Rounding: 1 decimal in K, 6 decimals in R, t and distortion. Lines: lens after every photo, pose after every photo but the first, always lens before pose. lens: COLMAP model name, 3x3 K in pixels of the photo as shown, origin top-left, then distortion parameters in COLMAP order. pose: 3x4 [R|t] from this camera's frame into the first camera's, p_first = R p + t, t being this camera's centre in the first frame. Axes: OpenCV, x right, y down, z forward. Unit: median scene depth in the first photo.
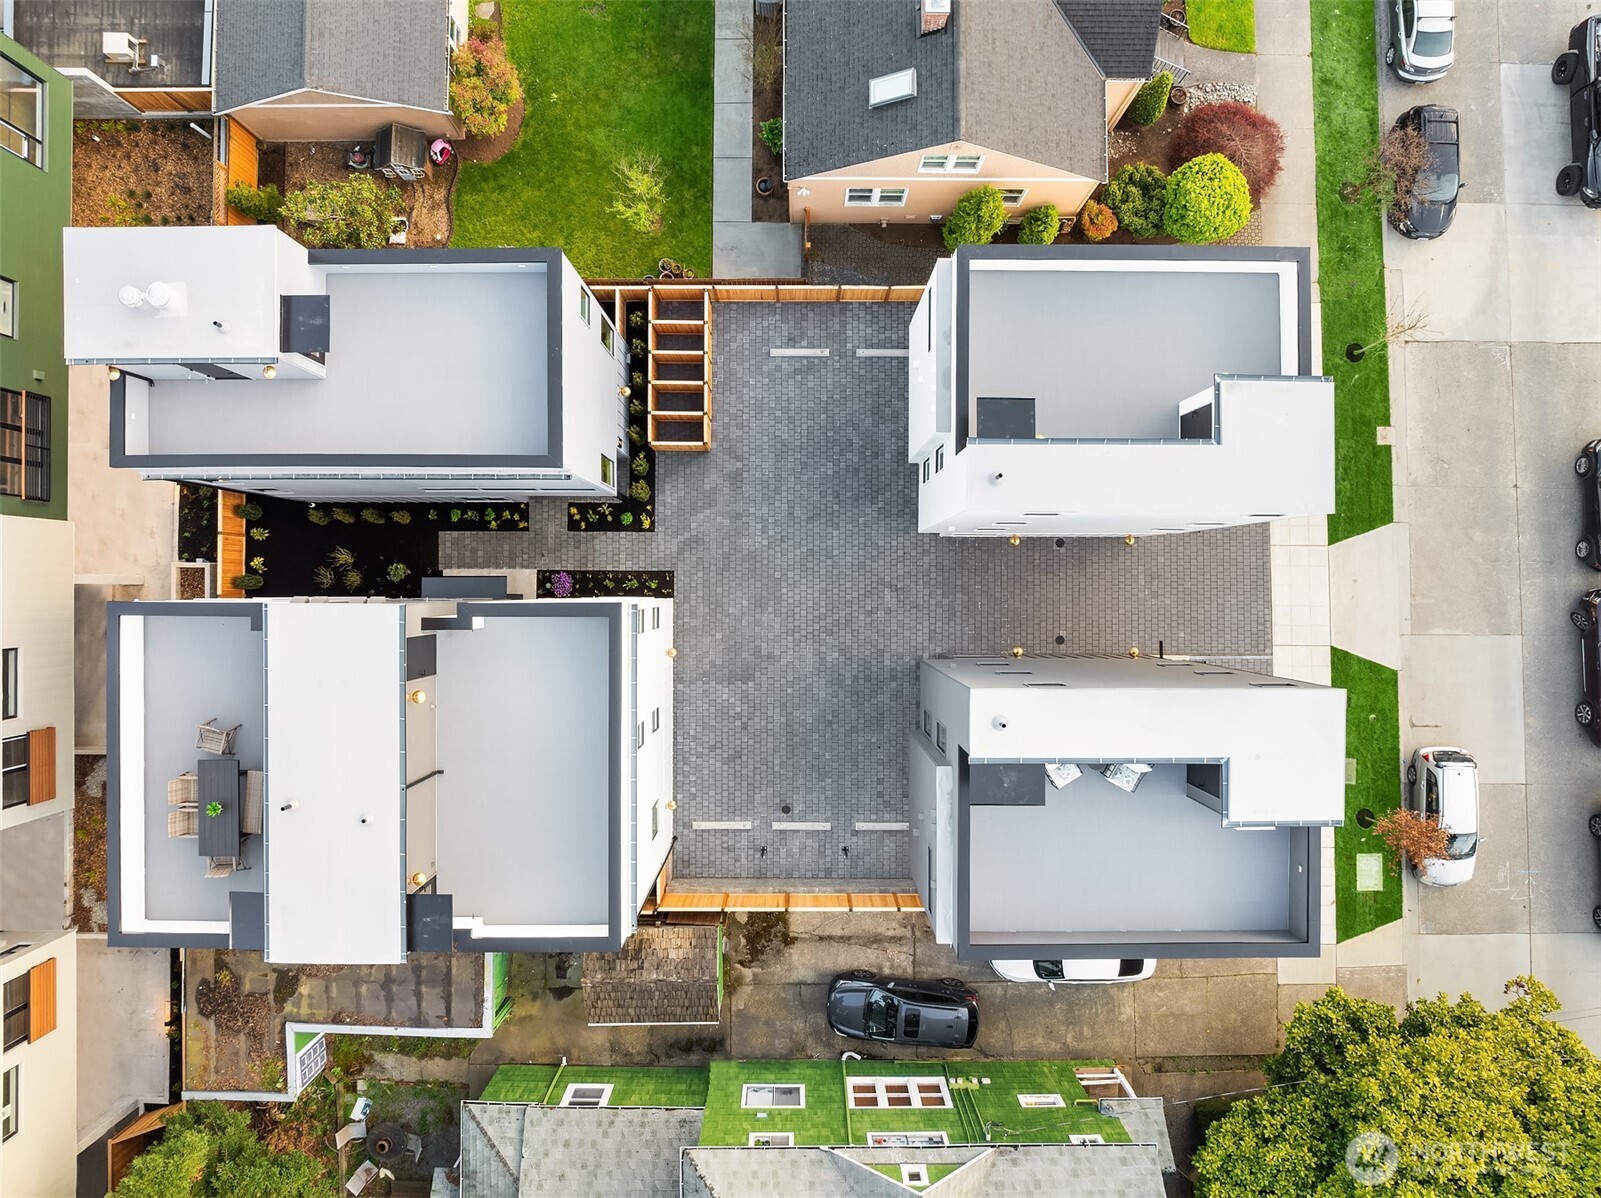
lens RADIAL K [[1131.8, 0, 786.8], [0, 1131.8, 585.0], [0, 0, 1]] dist [-0.051228, 0.022344]
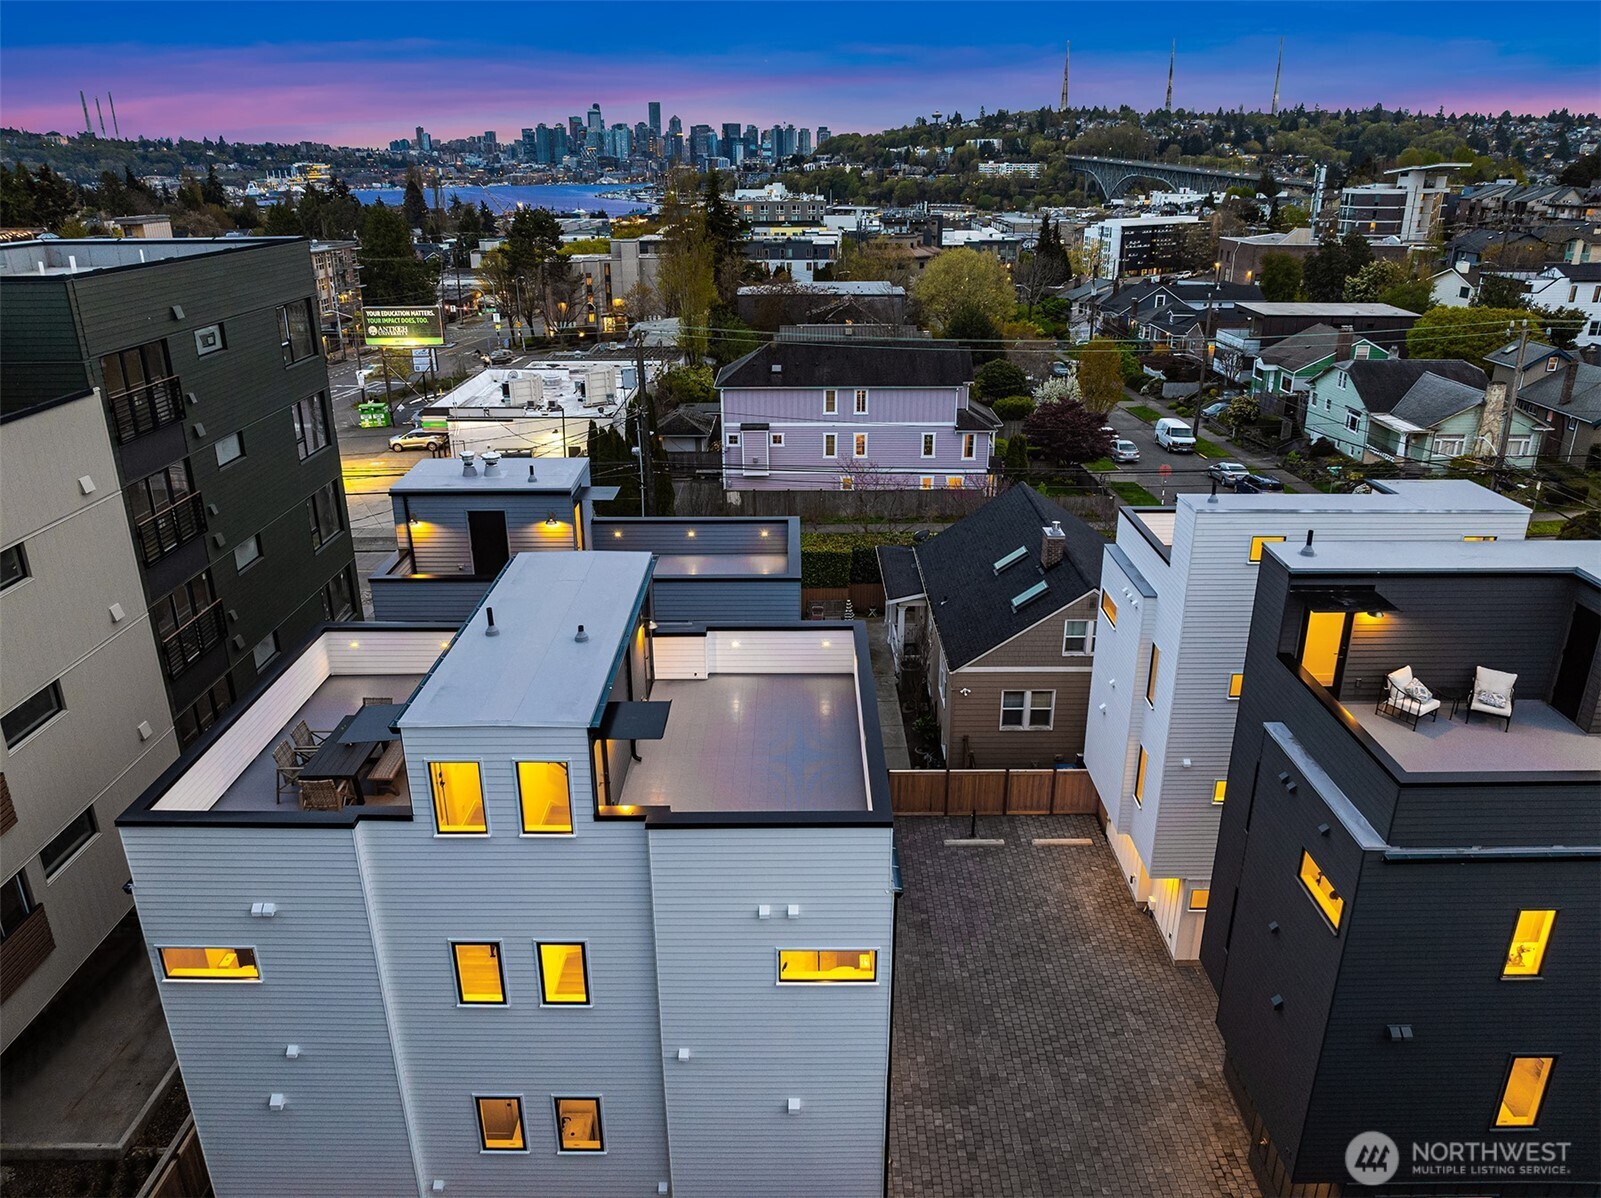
lens RADIAL K [[1131.8, 0, 796.9], [0, 1131.8, 597.1], [0, 0, 1]] dist [-0.051228, 0.022344]
pose [[0.999999, 0.001554, 0.000174, -0.142778], [-0.000385, 0.352049, -0.935981, 0.632578], [-0.001516, 0.935980, 0.352049, 0.454130]]
